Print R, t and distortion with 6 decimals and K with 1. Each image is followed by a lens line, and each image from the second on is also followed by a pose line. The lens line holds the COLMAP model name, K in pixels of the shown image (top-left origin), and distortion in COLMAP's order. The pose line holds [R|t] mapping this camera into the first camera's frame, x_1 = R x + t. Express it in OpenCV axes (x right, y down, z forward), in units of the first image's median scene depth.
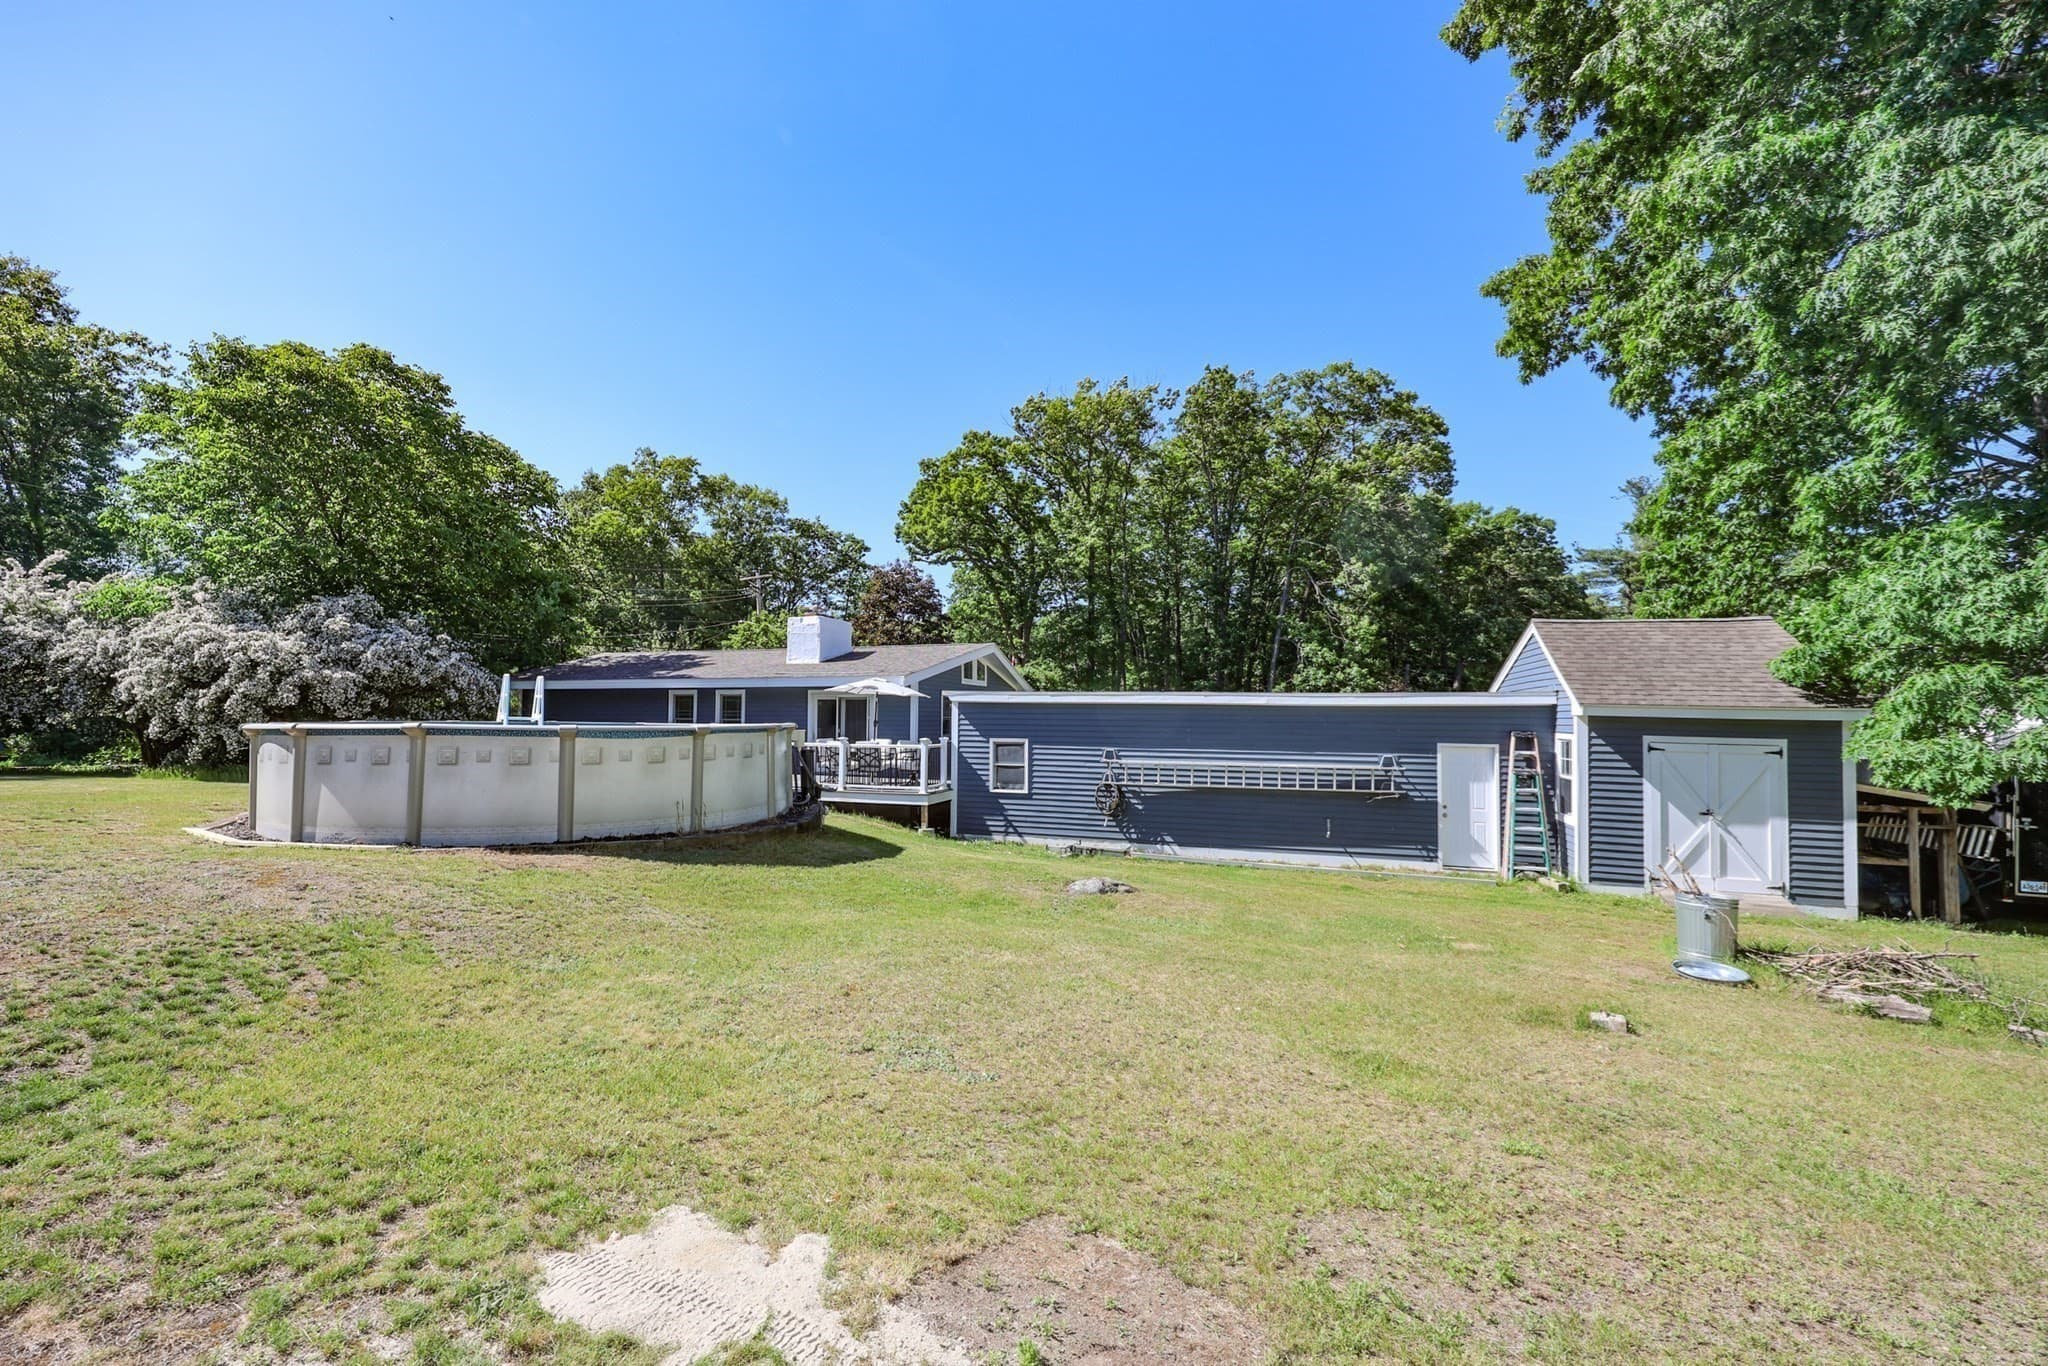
lens RADIAL K [[833.2, 0, 1043.5], [0, 833.2, 668.5], [0, 0, 1]] dist [-0.007774, 0.001389]
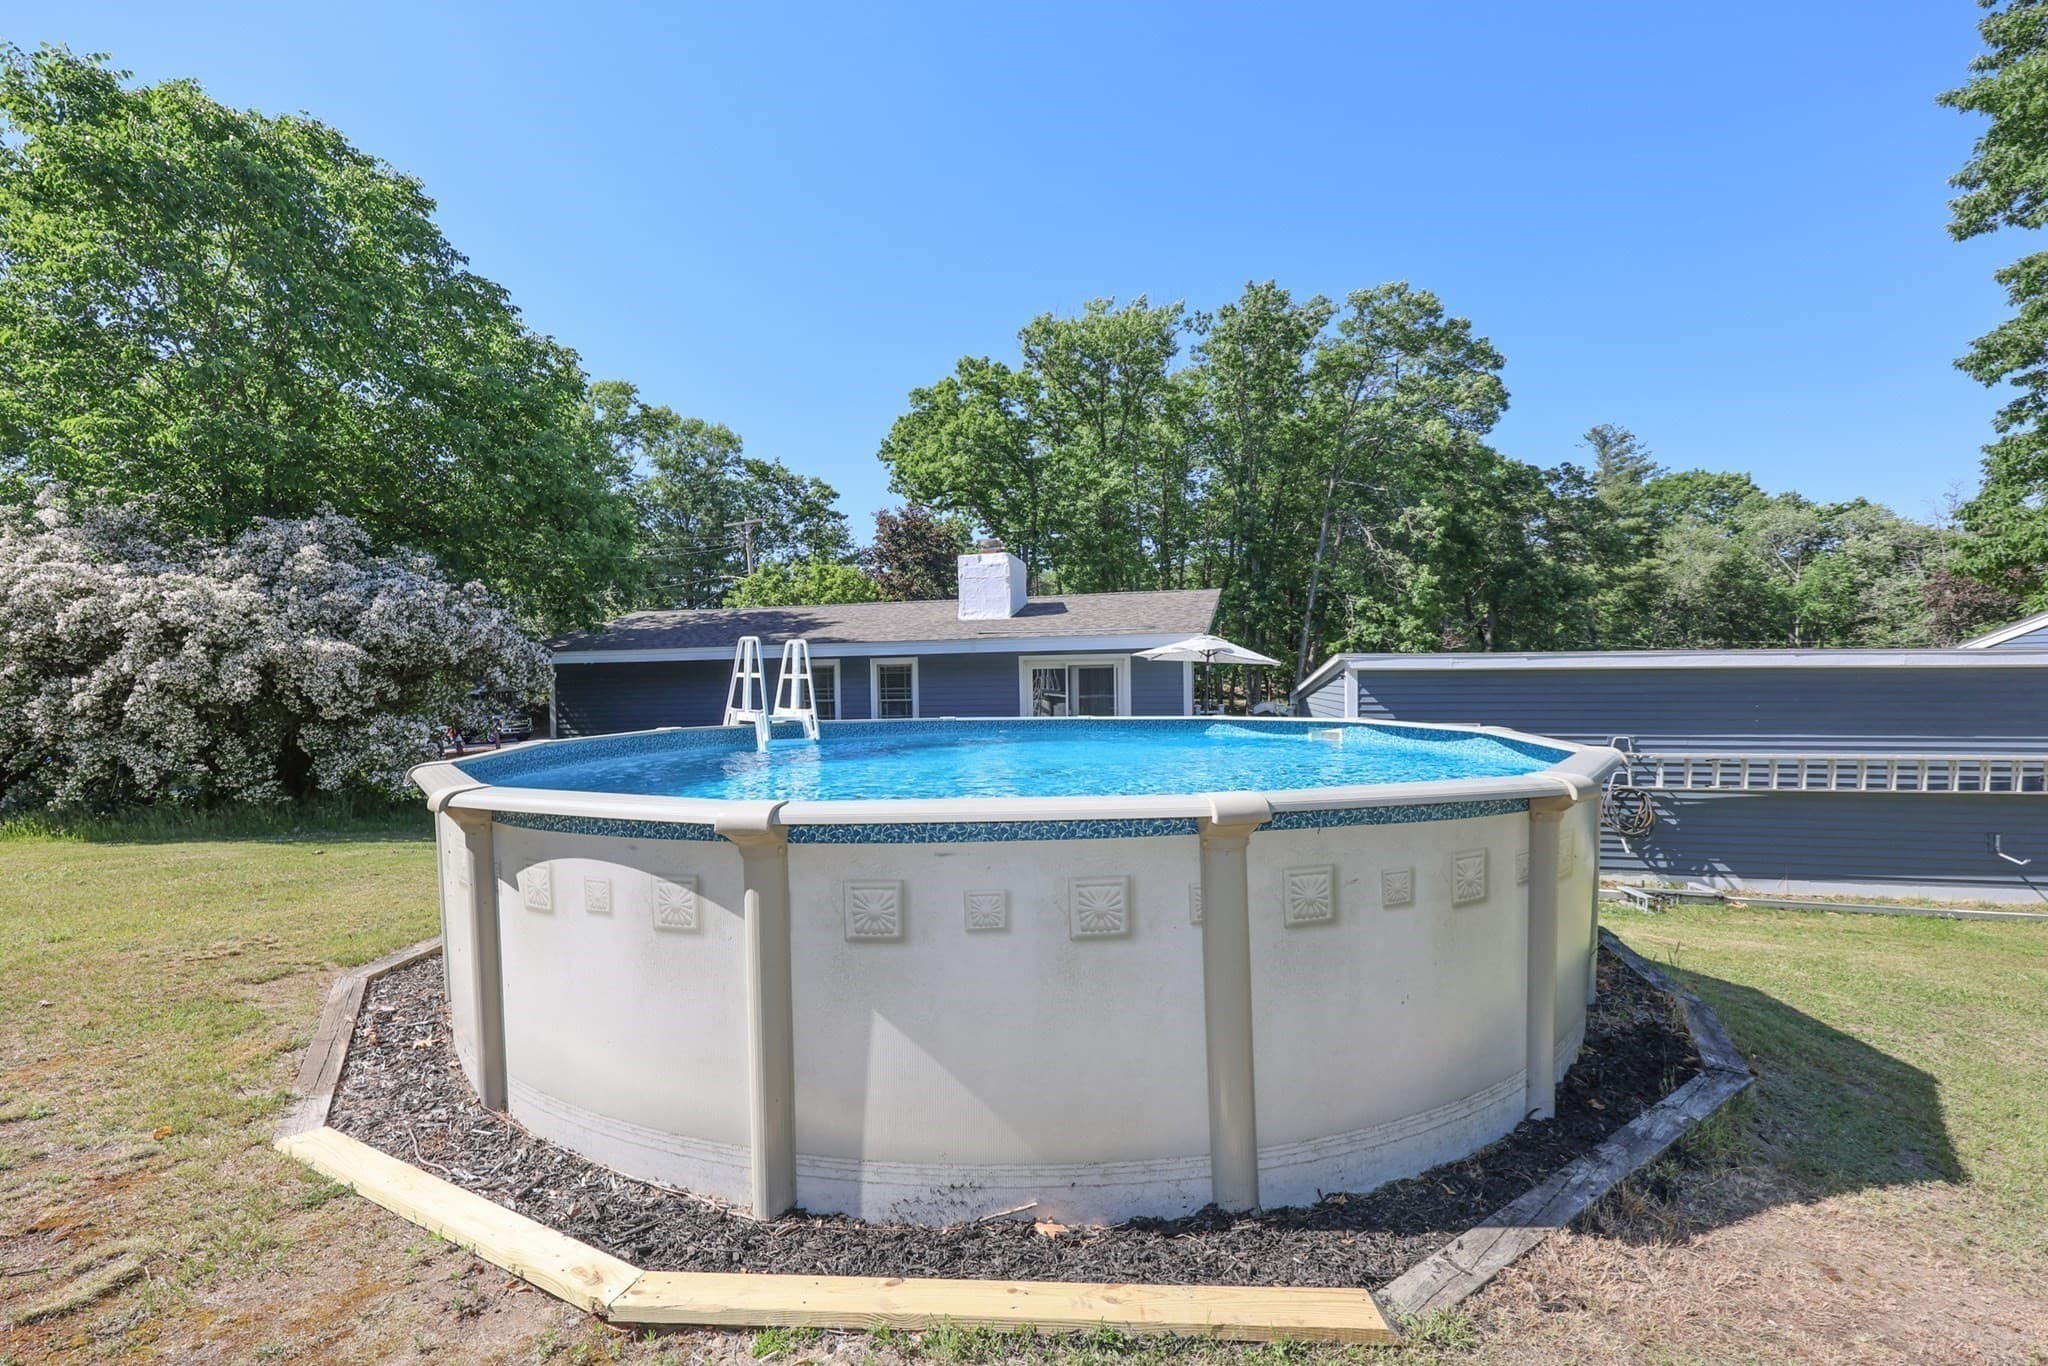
lens RADIAL K [[833.2, 0, 1017.1], [0, 833.2, 664.2], [0, 0, 1]] dist [-0.007774, 0.001389]
pose [[0.993526, -0.021060, 0.111633, -0.349899], [0.016532, 0.999009, 0.041330, 0.002826], [-0.112392, -0.039217, 0.992890, 0.292194]]
